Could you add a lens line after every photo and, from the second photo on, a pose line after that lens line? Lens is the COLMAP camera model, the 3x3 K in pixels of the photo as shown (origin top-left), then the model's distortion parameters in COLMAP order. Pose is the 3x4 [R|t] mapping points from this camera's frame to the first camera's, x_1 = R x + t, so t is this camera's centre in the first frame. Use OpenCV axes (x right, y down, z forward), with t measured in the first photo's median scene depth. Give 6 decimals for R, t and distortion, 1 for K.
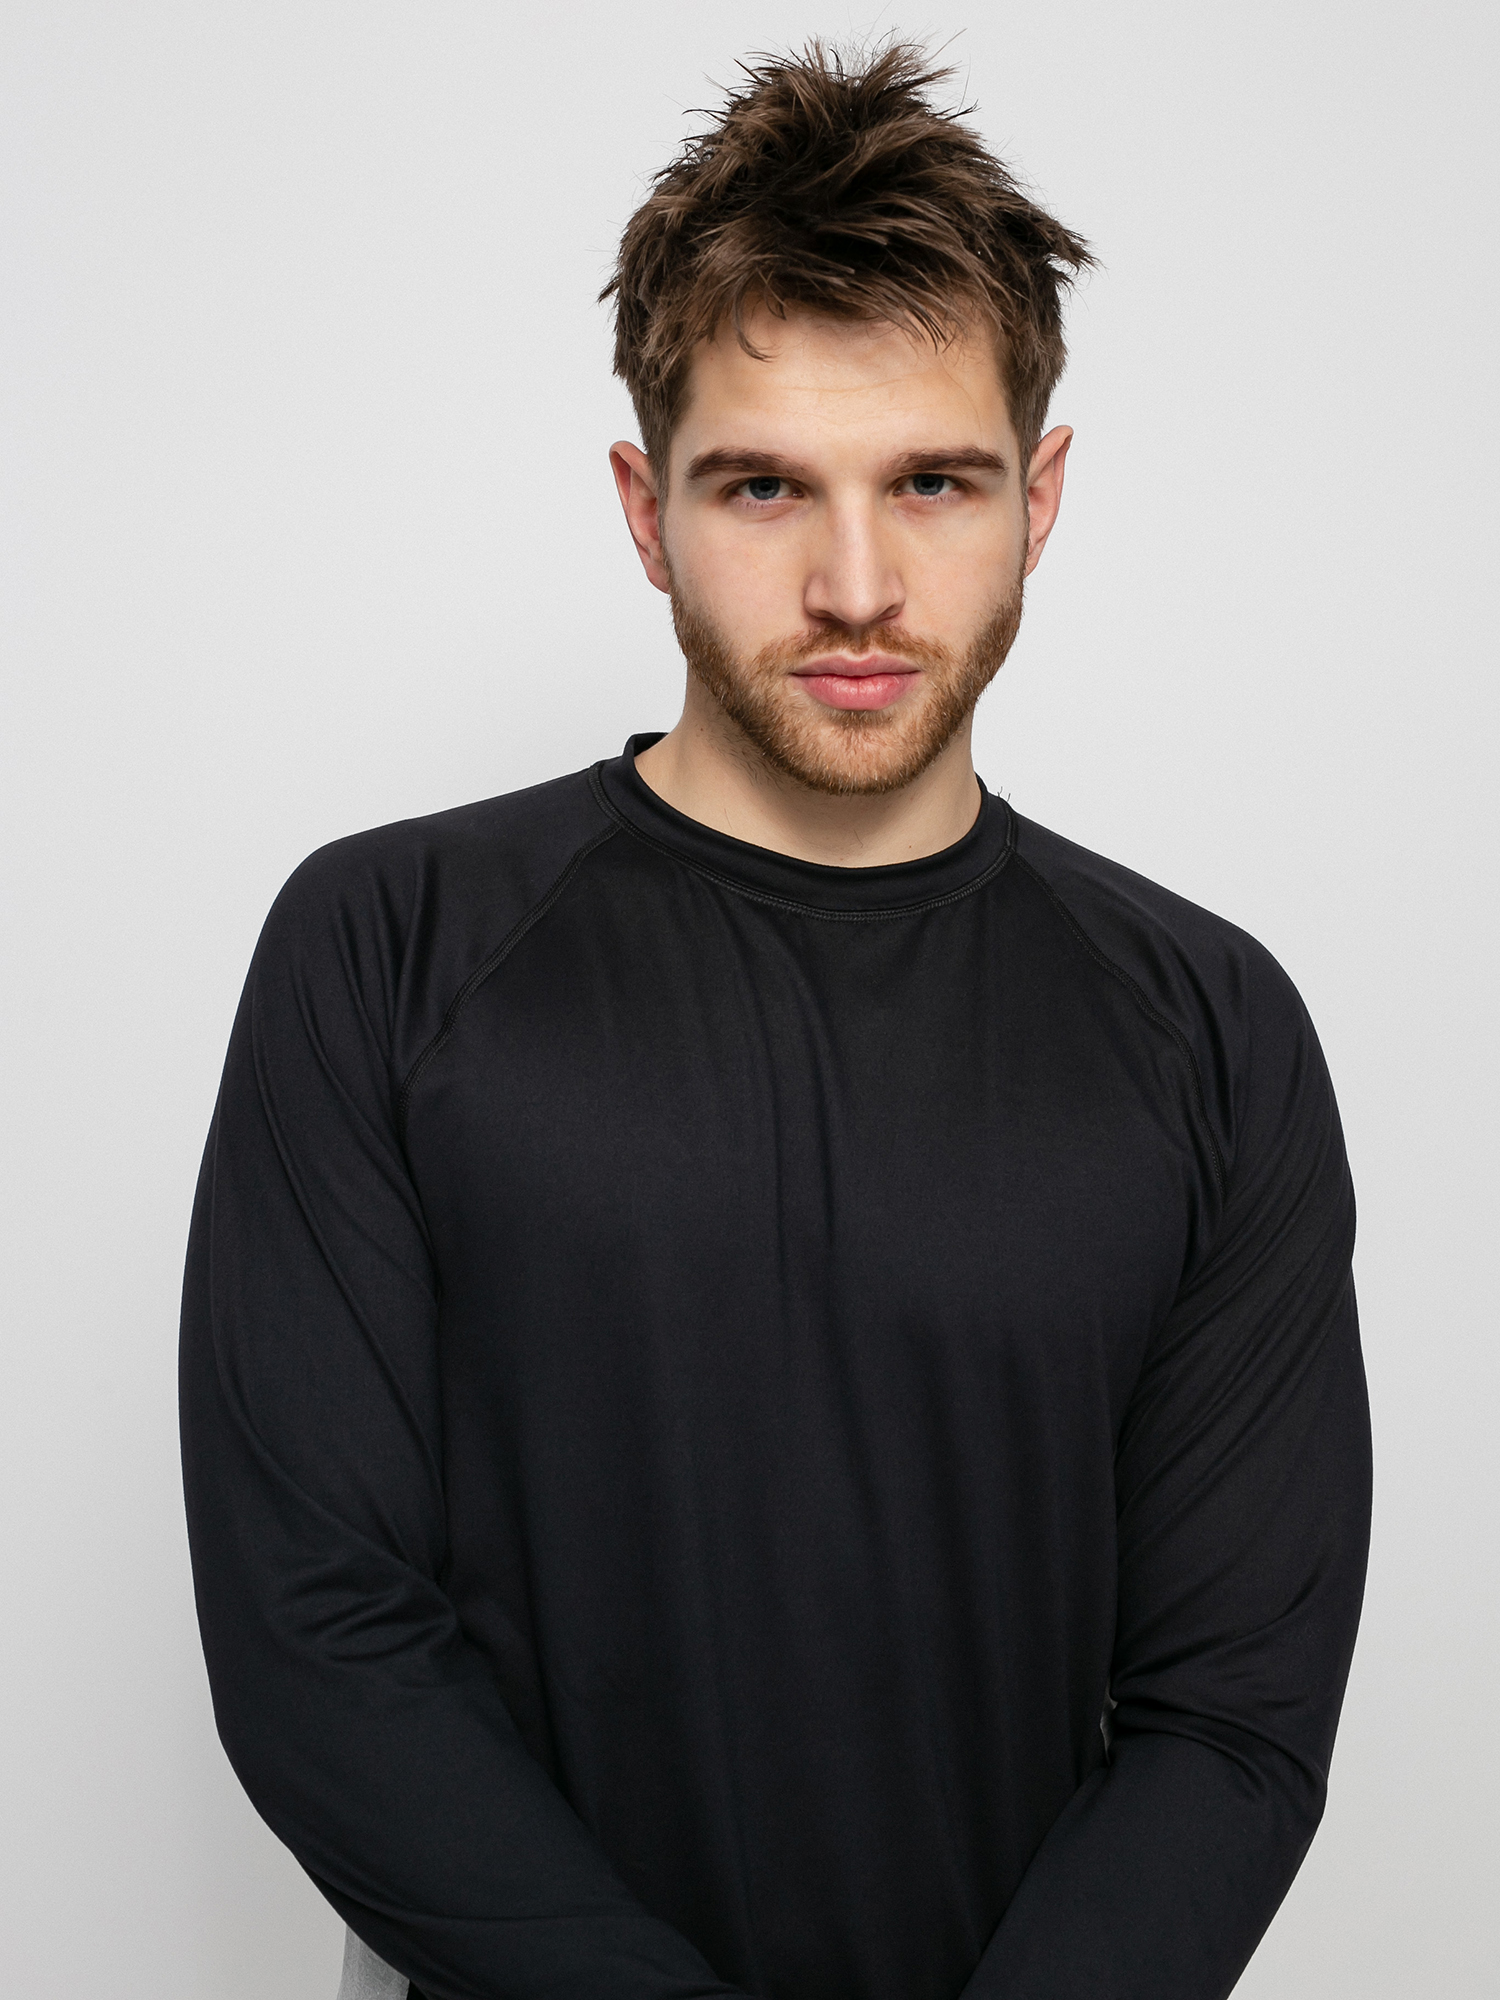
lens RADIAL K [[2834.7, 0, 750.0], [0, 2834.7, 1000.0], [0, 0, 1]] dist [-0.006566, -1.387926]
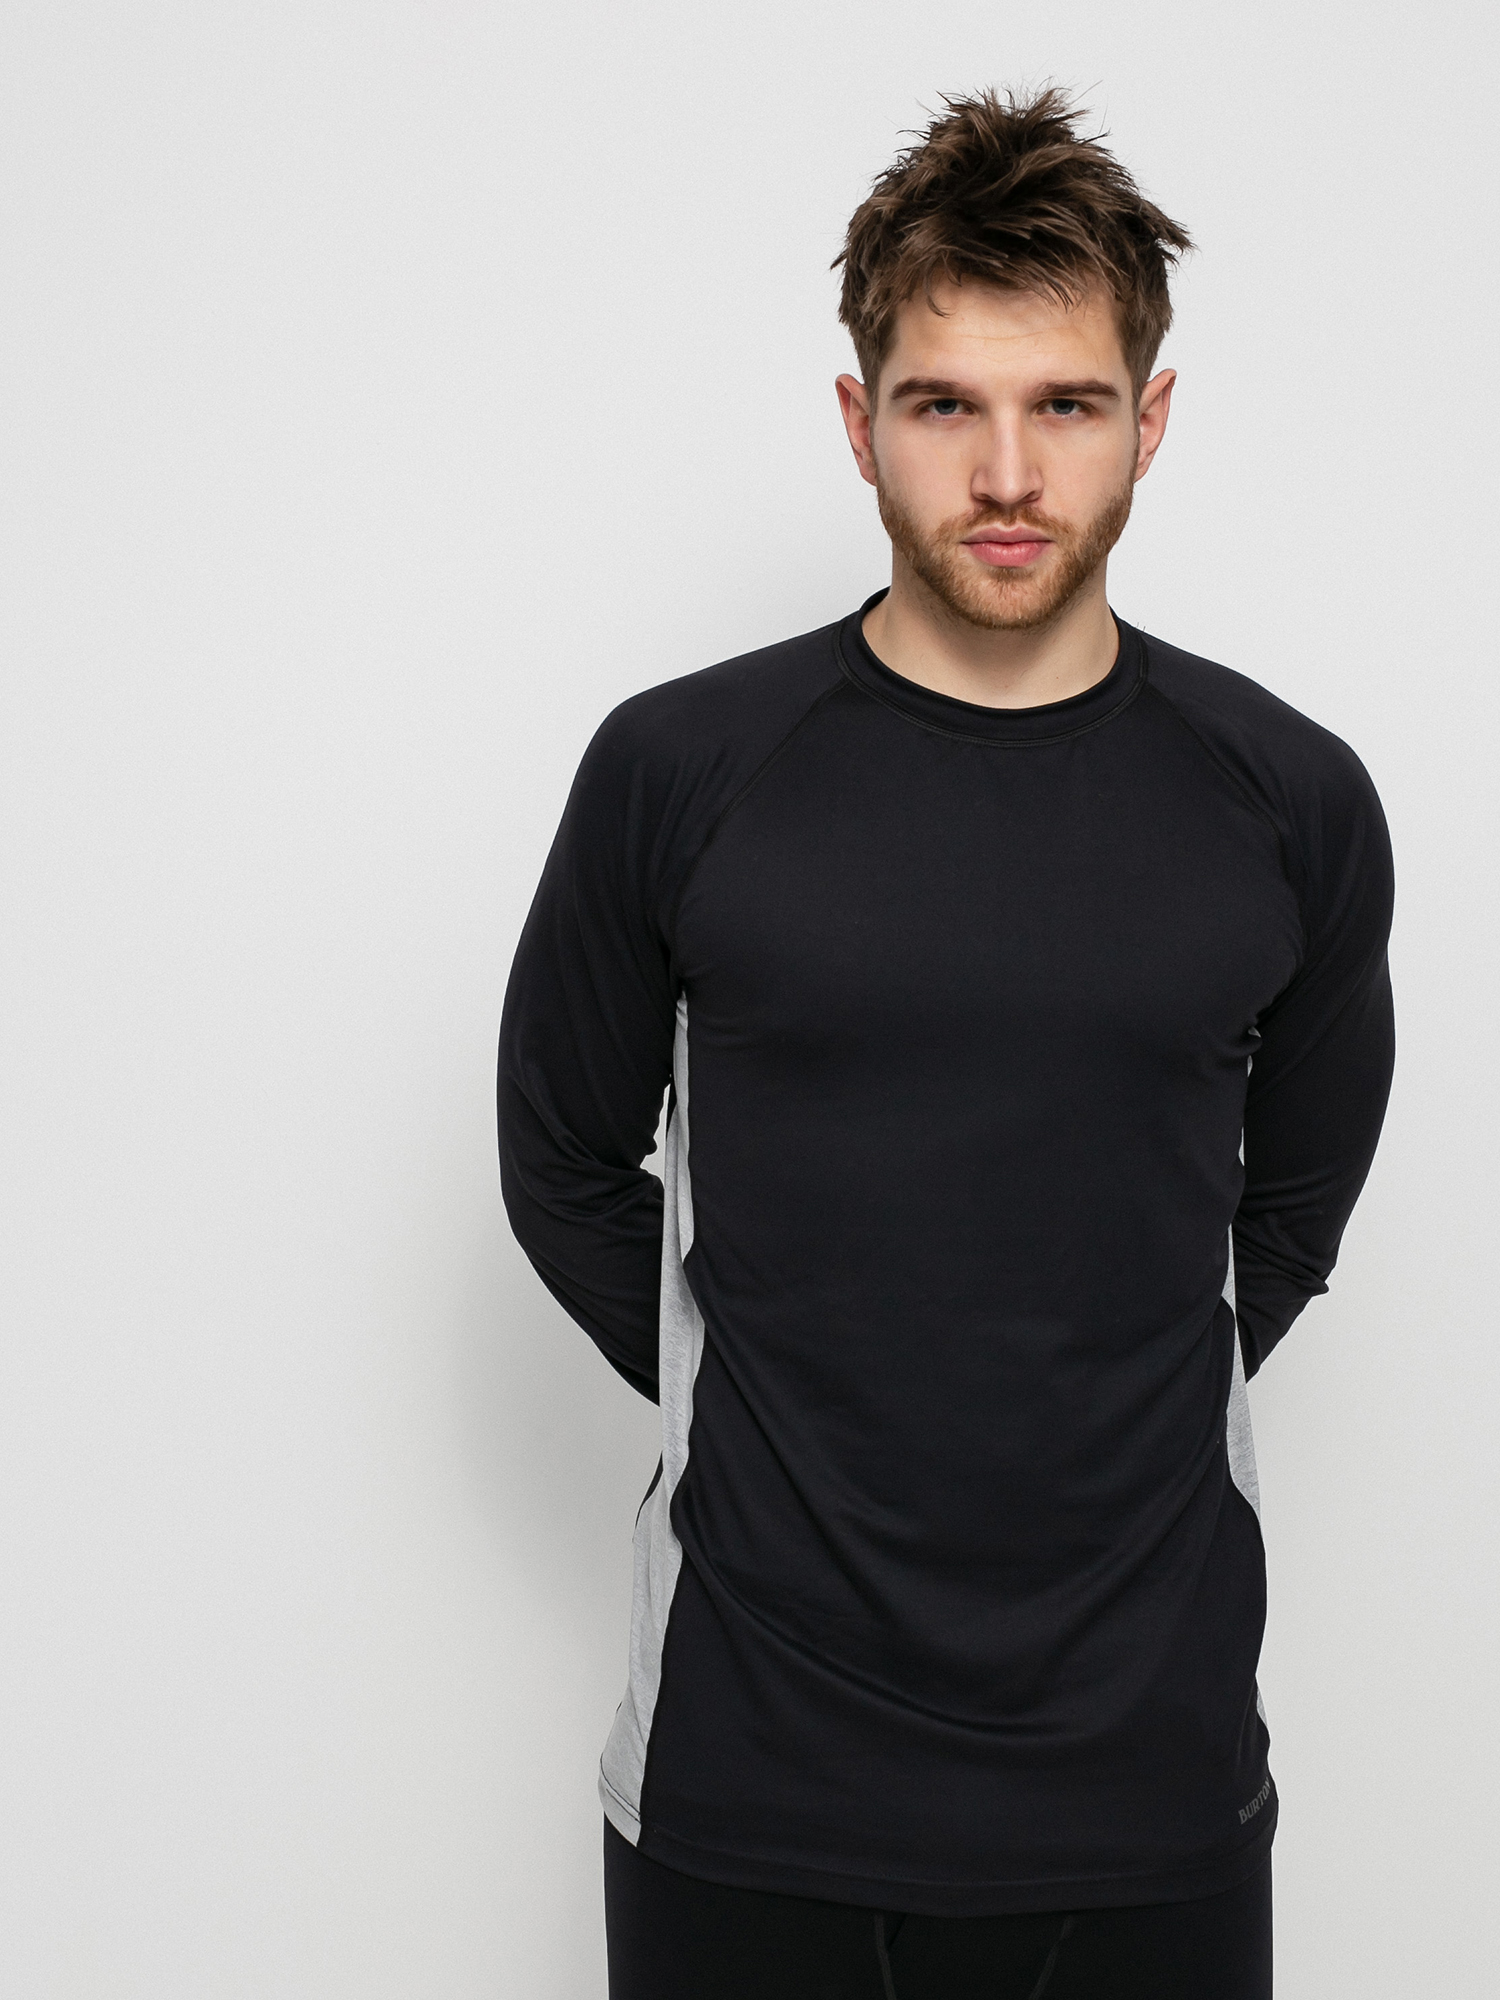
lens RADIAL K [[2896.1, 0, 750.0], [0, 2896.1, 1000.0], [0, 0, 1]] dist [-0.099165, -0.005481]
pose [[0.997028, 0.035633, -0.068297, 0.016595], [-0.034762, 0.999299, 0.013898, 0.097676], [0.068745, -0.011483, 0.997568, -0.441373]]
